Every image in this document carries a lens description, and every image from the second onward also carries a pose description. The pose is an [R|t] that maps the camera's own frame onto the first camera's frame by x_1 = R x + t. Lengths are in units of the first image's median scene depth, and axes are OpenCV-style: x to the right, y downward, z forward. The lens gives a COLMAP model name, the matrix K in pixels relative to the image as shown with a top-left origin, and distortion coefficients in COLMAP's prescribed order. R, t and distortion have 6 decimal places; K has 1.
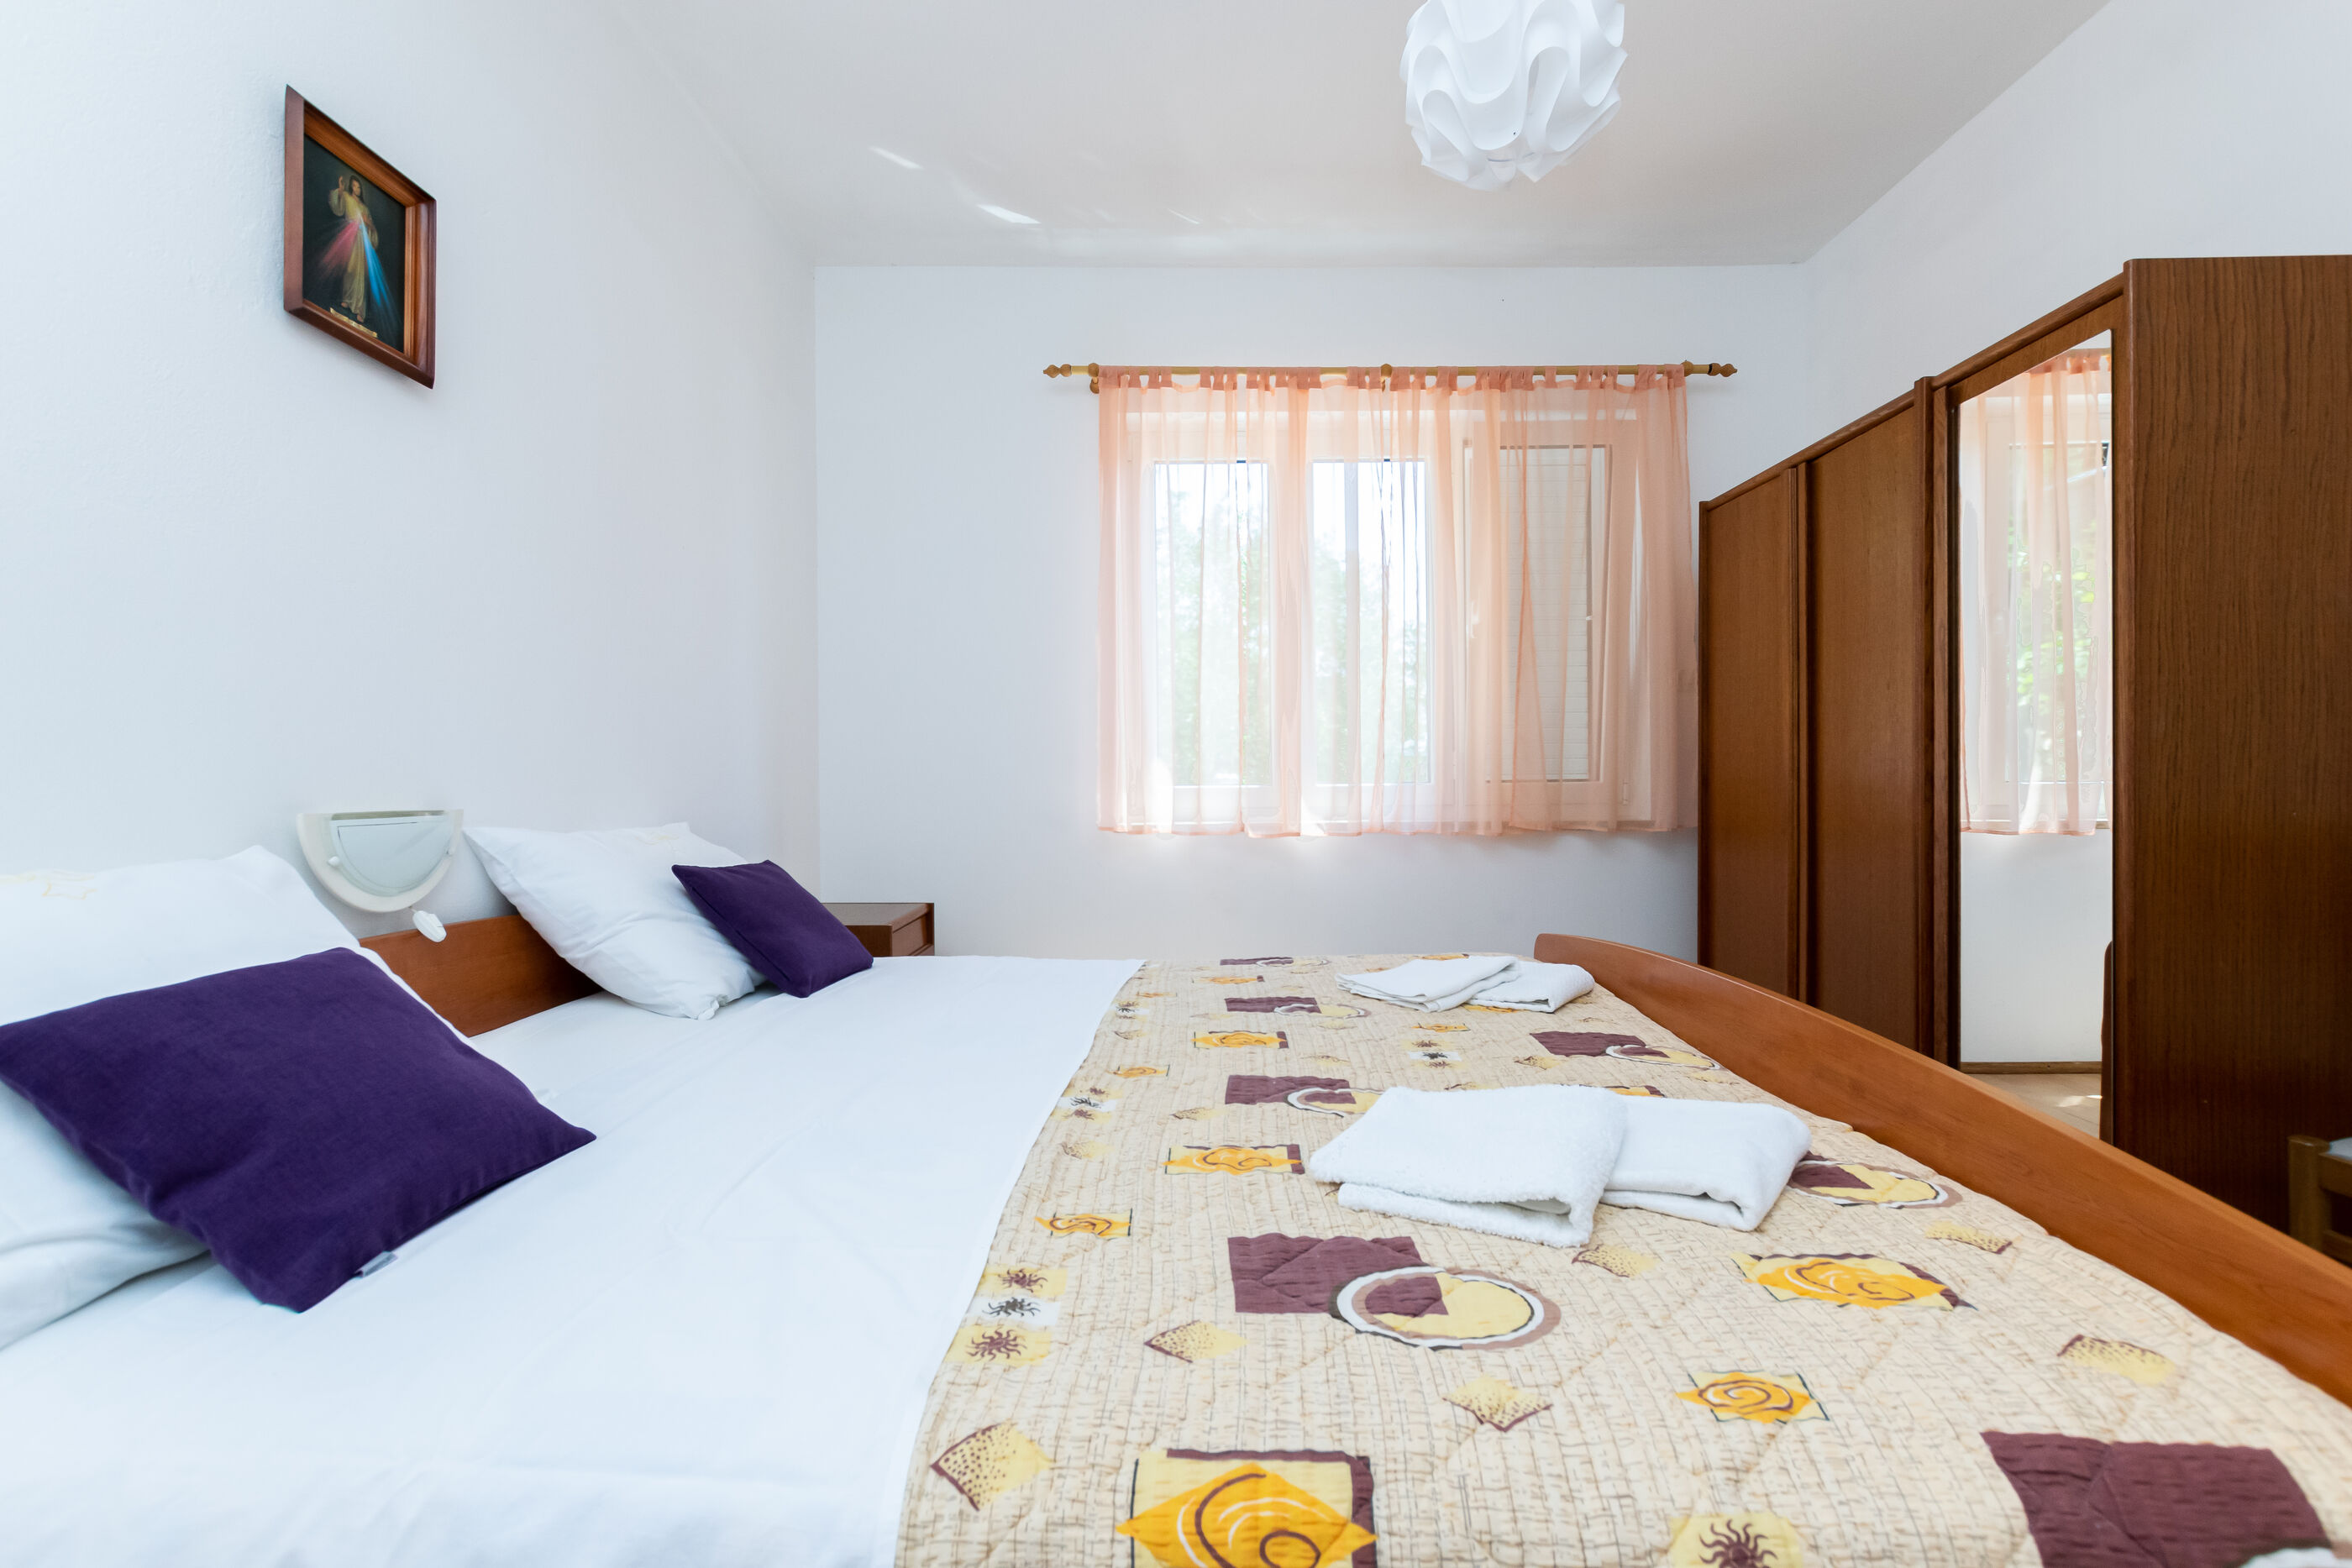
lens RADIAL K [[1024.6, 0, 1176.0], [0, 1024.6, 784.0], [0, 0, 1]] dist [0.004886, 0.000025]
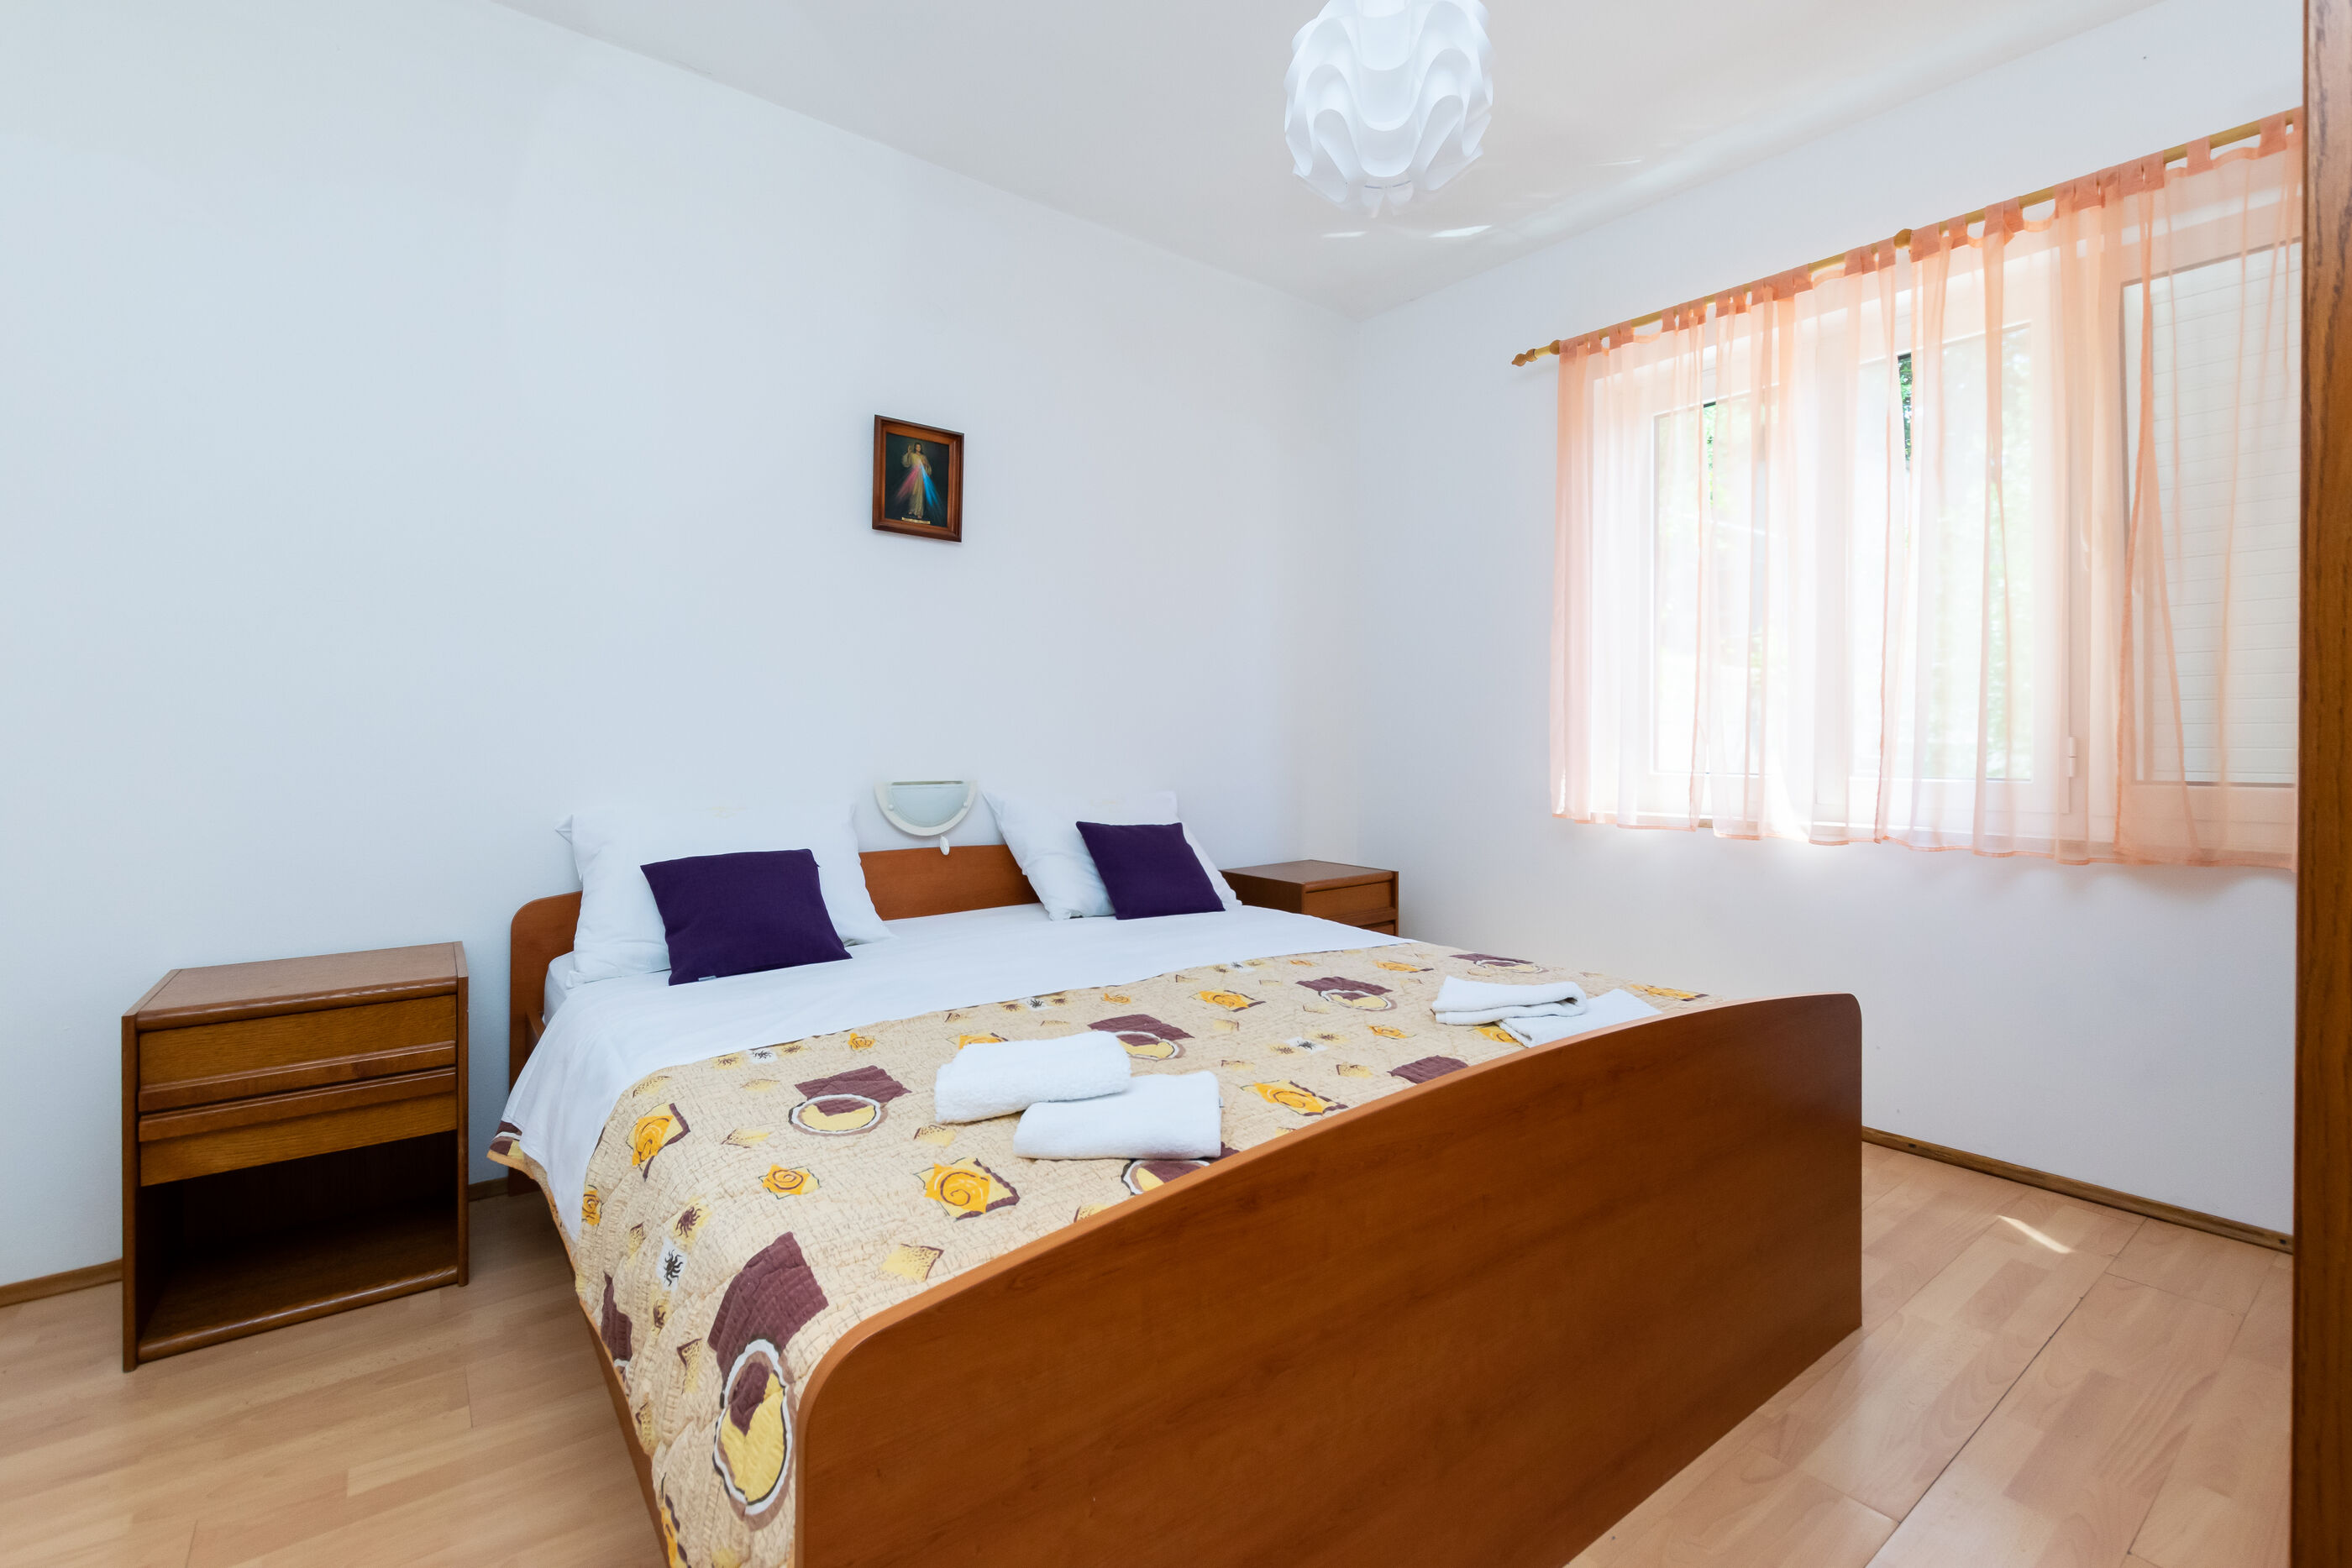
lens RADIAL K [[1057.5, 0, 1179.0], [0, 1057.5, 736.8], [0, 0, 1]] dist [-0.001723, -0.000999]
pose [[0.616569, 0.006014, -0.787278, 0.496609], [-0.007387, 0.999971, 0.001854, -0.029733], [0.787266, 0.004672, 0.616596, 0.093053]]
